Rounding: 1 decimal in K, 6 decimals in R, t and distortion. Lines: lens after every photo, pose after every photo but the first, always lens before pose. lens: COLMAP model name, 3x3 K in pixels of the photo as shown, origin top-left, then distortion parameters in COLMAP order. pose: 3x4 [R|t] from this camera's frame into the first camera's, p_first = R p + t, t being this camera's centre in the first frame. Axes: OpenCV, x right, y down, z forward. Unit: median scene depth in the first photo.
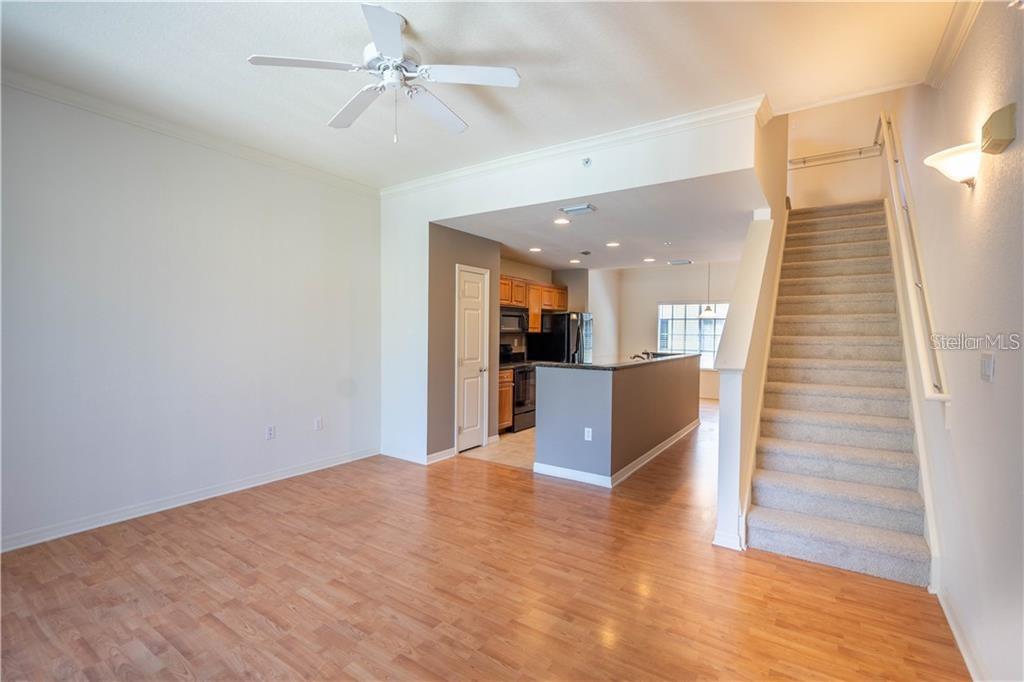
lens RADIAL K [[466.7, 0, 512.0], [0, 466.7, 341.0], [0, 0, 1]] dist [-0.000388, 0.000246]
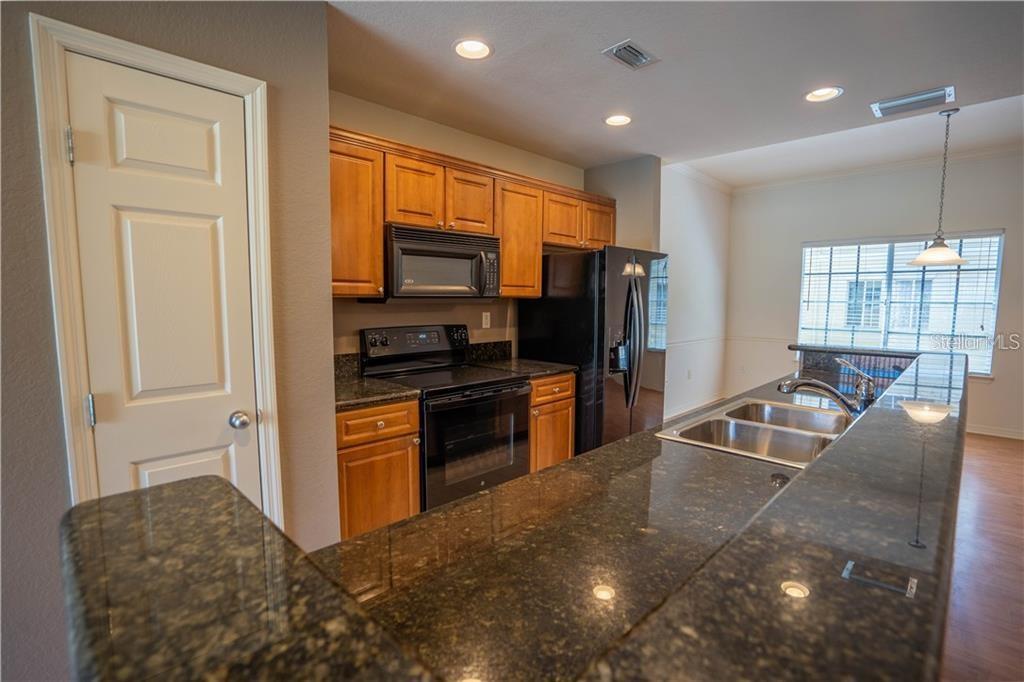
lens RADIAL K [[479.1, 0, 512.0], [0, 479.1, 341.0], [0, 0, 1]] dist [-0.048089, 0.000430]
pose [[0.981331, 0.005889, -0.192237, 0.125888], [0.006263, 0.998022, 0.062547, -0.005580], [0.192225, -0.062583, 0.979353, 0.573441]]
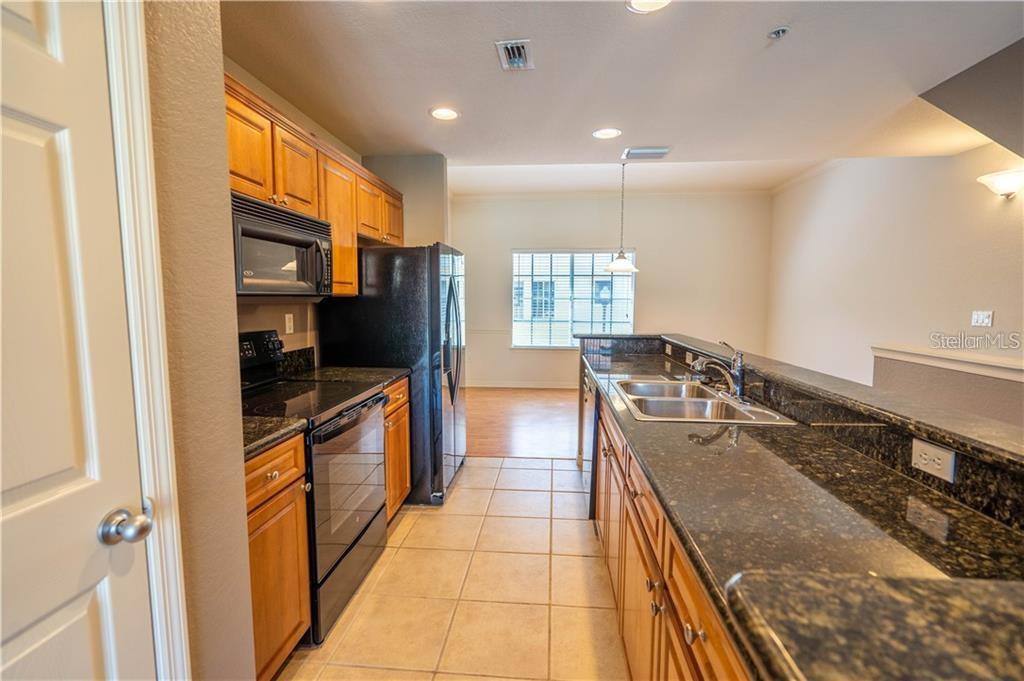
lens RADIAL K [[466.7, 0, 512.0], [0, 466.7, 340.5], [0, 0, 1]] dist [-0.000388, 0.000246]
pose [[0.873752, -0.055160, 0.483233, -0.017205], [0.019671, 0.996743, 0.078210, -0.008825], [-0.485974, -0.058830, 0.871991, 0.620155]]
